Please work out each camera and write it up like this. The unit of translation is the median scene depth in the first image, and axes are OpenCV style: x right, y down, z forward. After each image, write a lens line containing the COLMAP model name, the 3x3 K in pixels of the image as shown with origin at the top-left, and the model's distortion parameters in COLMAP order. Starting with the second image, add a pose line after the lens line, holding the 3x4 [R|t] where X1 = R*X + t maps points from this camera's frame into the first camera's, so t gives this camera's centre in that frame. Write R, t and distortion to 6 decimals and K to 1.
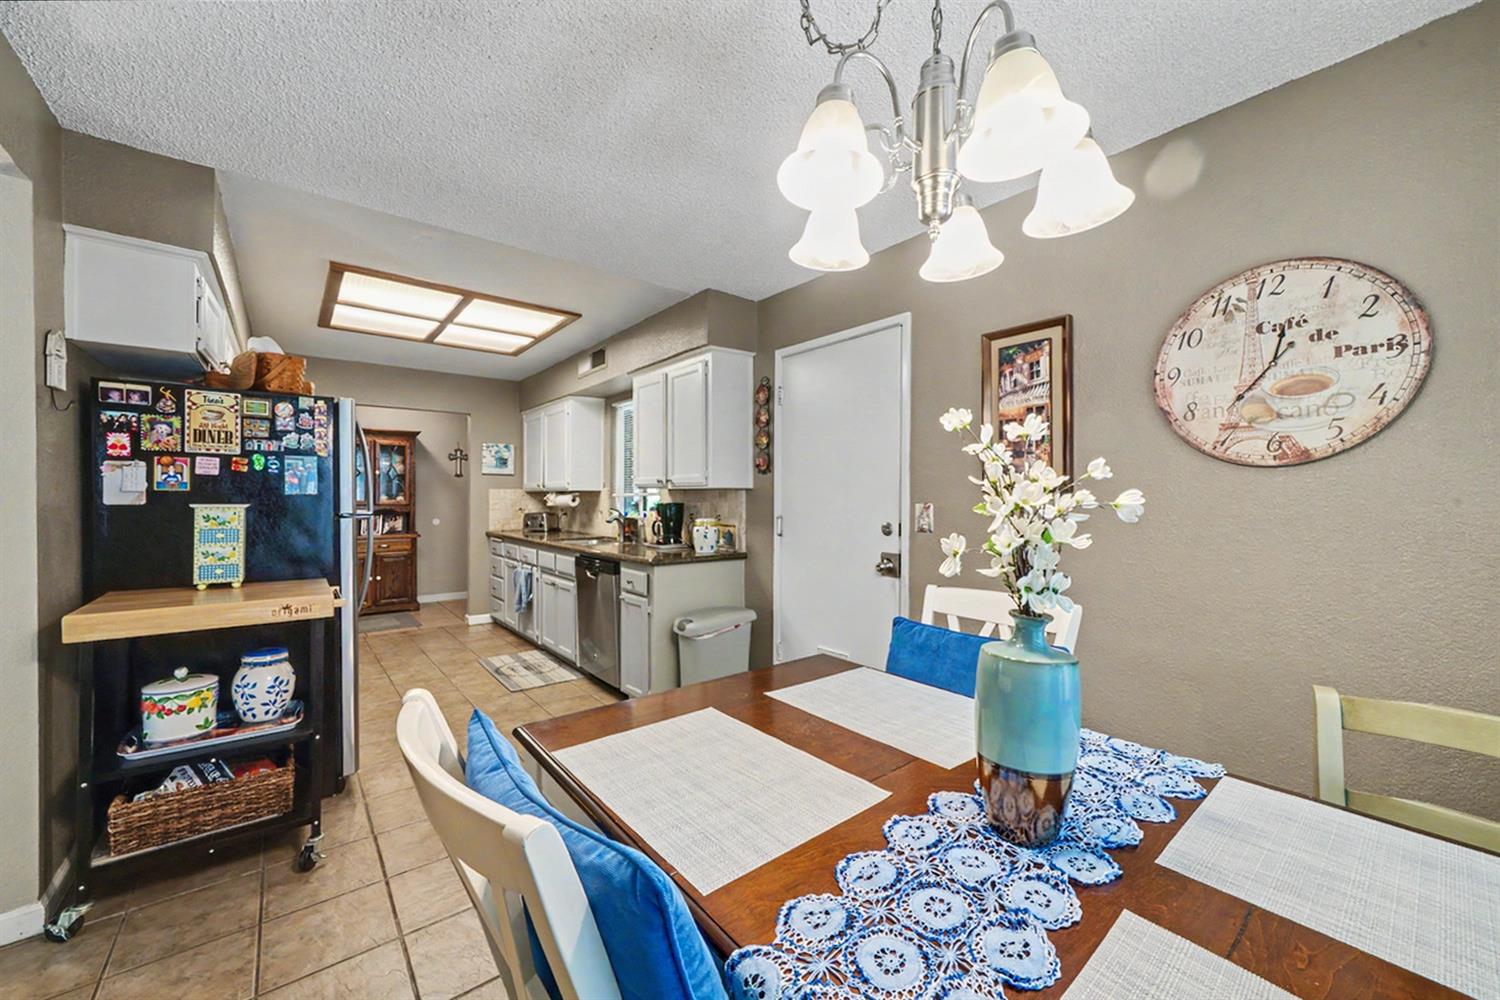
lens RADIAL K [[572.0, 0, 737.0], [0, 572.0, 495.6], [0, 0, 1]] dist [-0.002419, -0.000317]
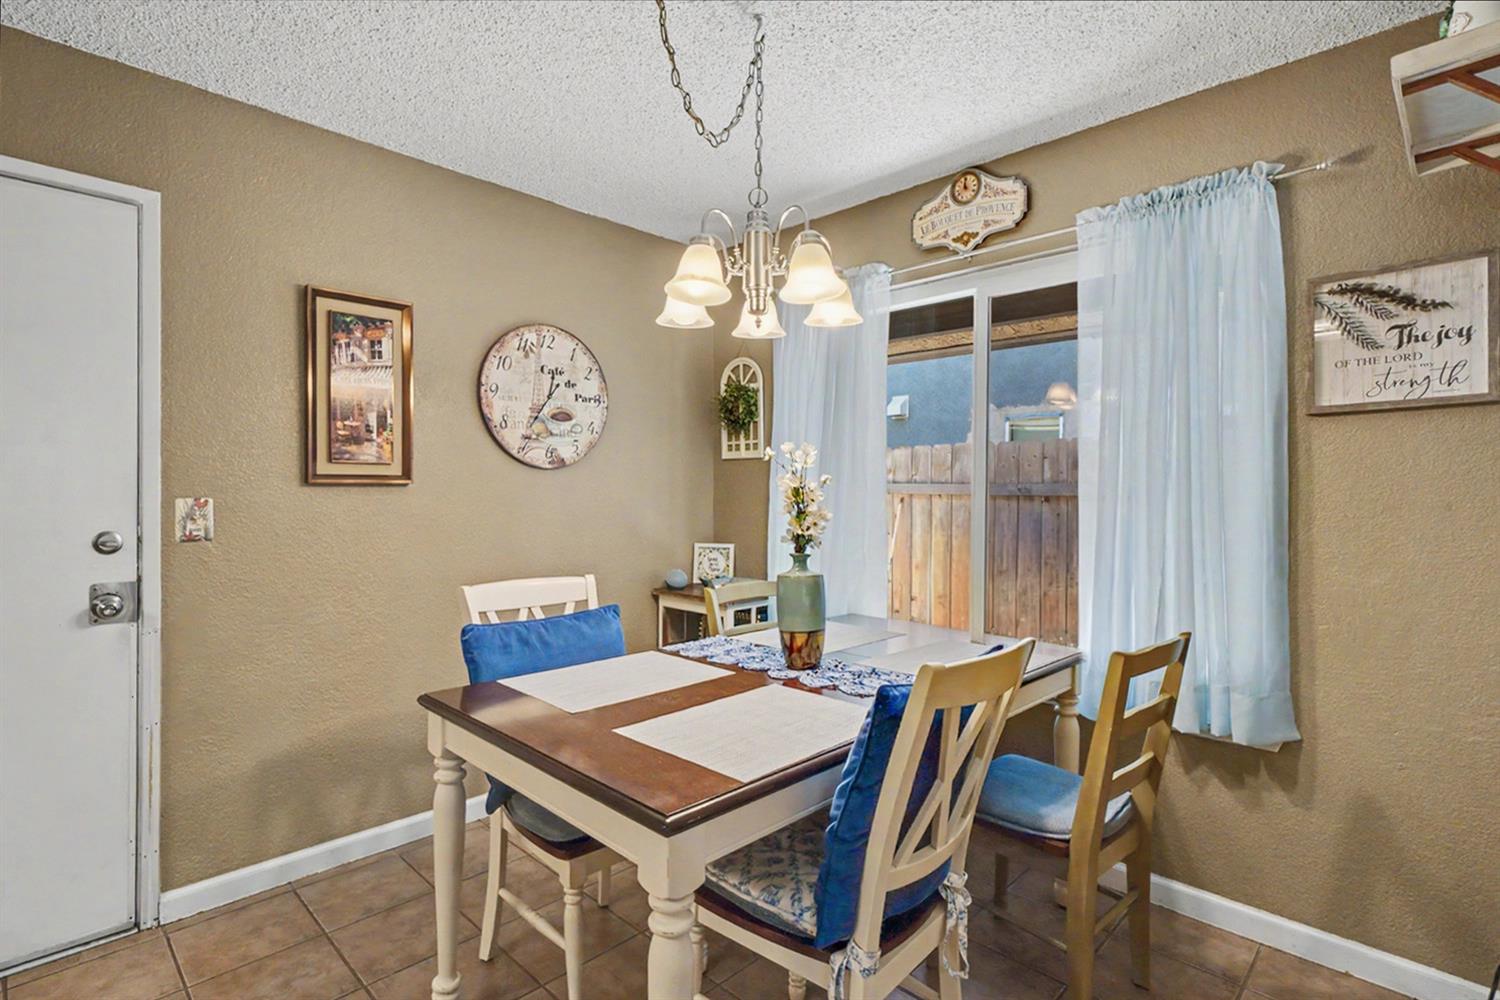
lens RADIAL K [[723.9, 0, 750.0], [0, 723.9, 500.0], [0, 0, 1]] dist [0.000342, -0.000581]
pose [[-0.126547, -0.012939, 0.991876, -0.822410], [-0.007632, 0.999898, 0.012070, 0.000720], [-0.991931, -0.006043, -0.126633, 0.654425]]
